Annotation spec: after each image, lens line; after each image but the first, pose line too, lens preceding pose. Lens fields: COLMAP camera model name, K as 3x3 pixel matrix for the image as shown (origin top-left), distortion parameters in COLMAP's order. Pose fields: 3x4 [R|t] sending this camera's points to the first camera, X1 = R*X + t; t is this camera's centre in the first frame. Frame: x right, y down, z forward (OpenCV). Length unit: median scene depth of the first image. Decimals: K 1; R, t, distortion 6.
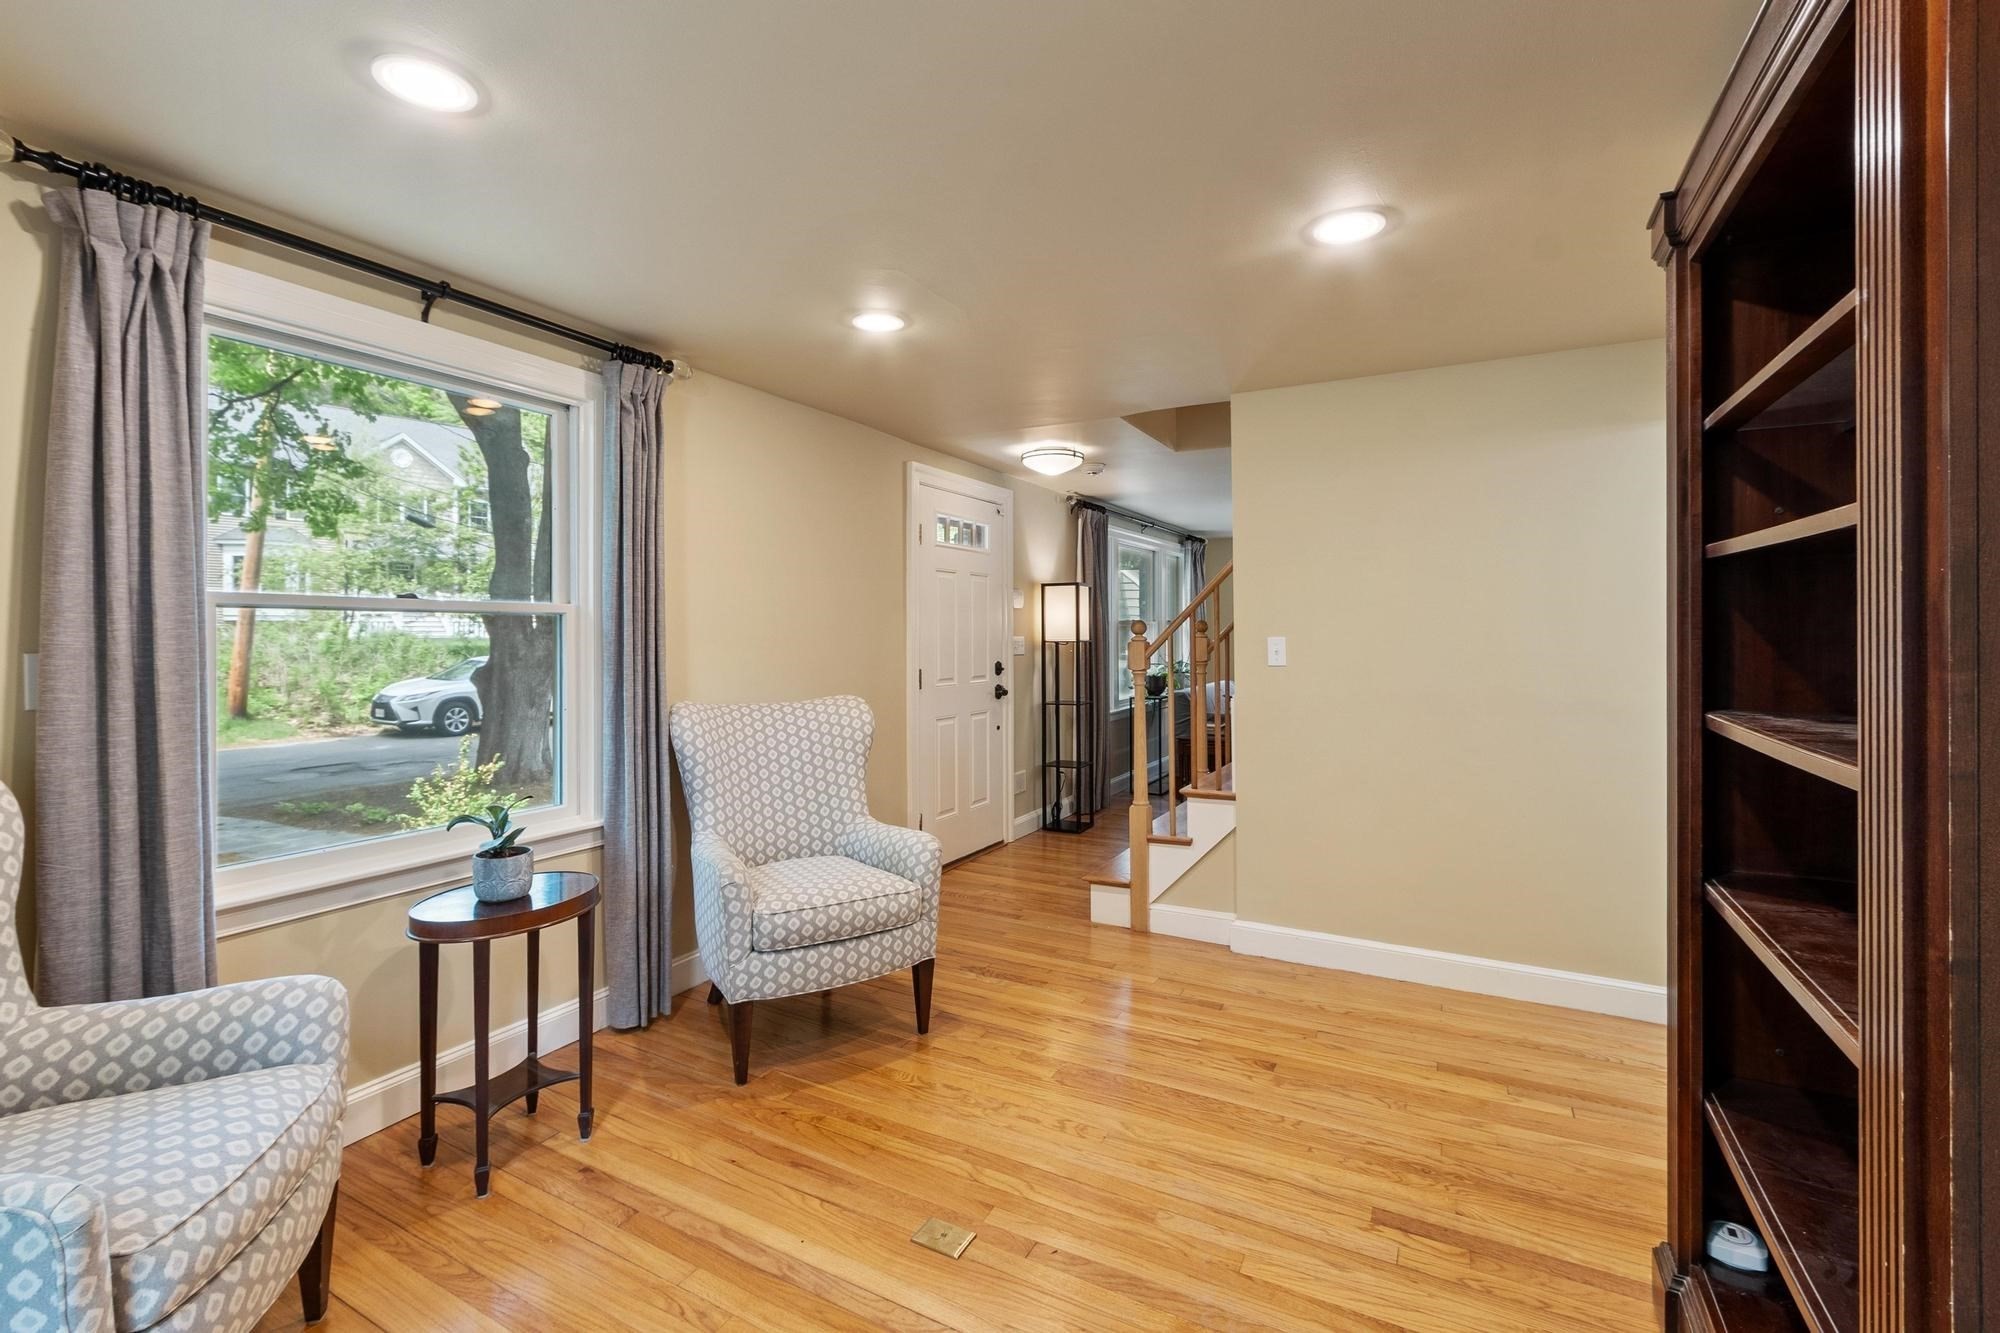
lens RADIAL K [[868.4, 0, 997.1], [0, 868.4, 619.8], [0, 0, 1]] dist [-0.001185, 0.000351]
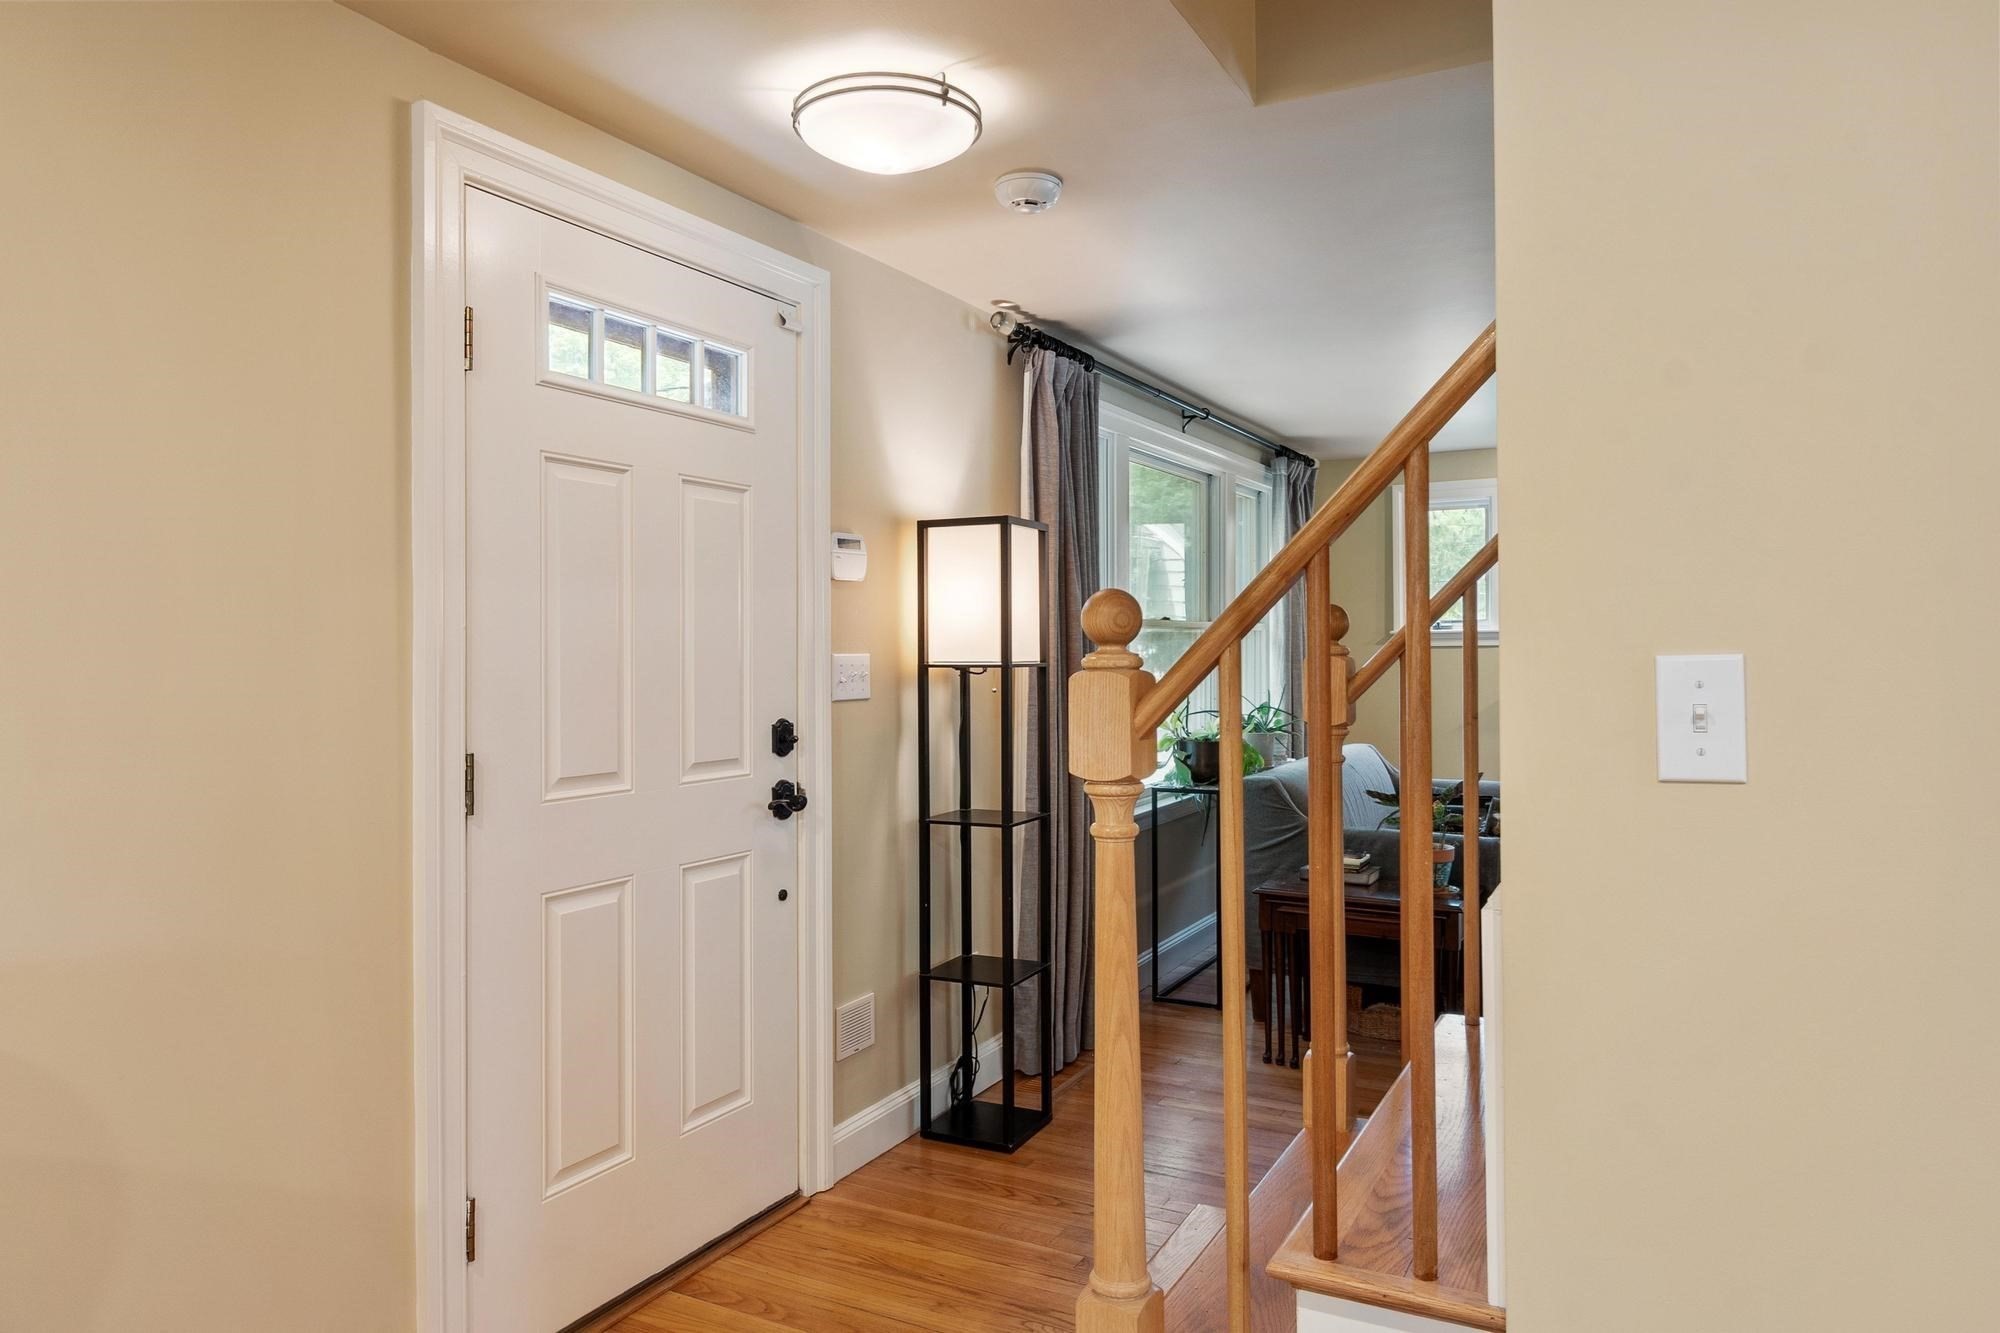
lens RADIAL K [[1280.1, 0, 995.6], [0, 1280.1, 666.8], [0, 0, 1]] dist [0.004013, 0.000080]
pose [[0.999993, -0.002836, 0.002502, 0.085543], [0.002761, 0.999559, 0.029550, 0.008157], [-0.002584, -0.029543, 0.999560, 0.412163]]
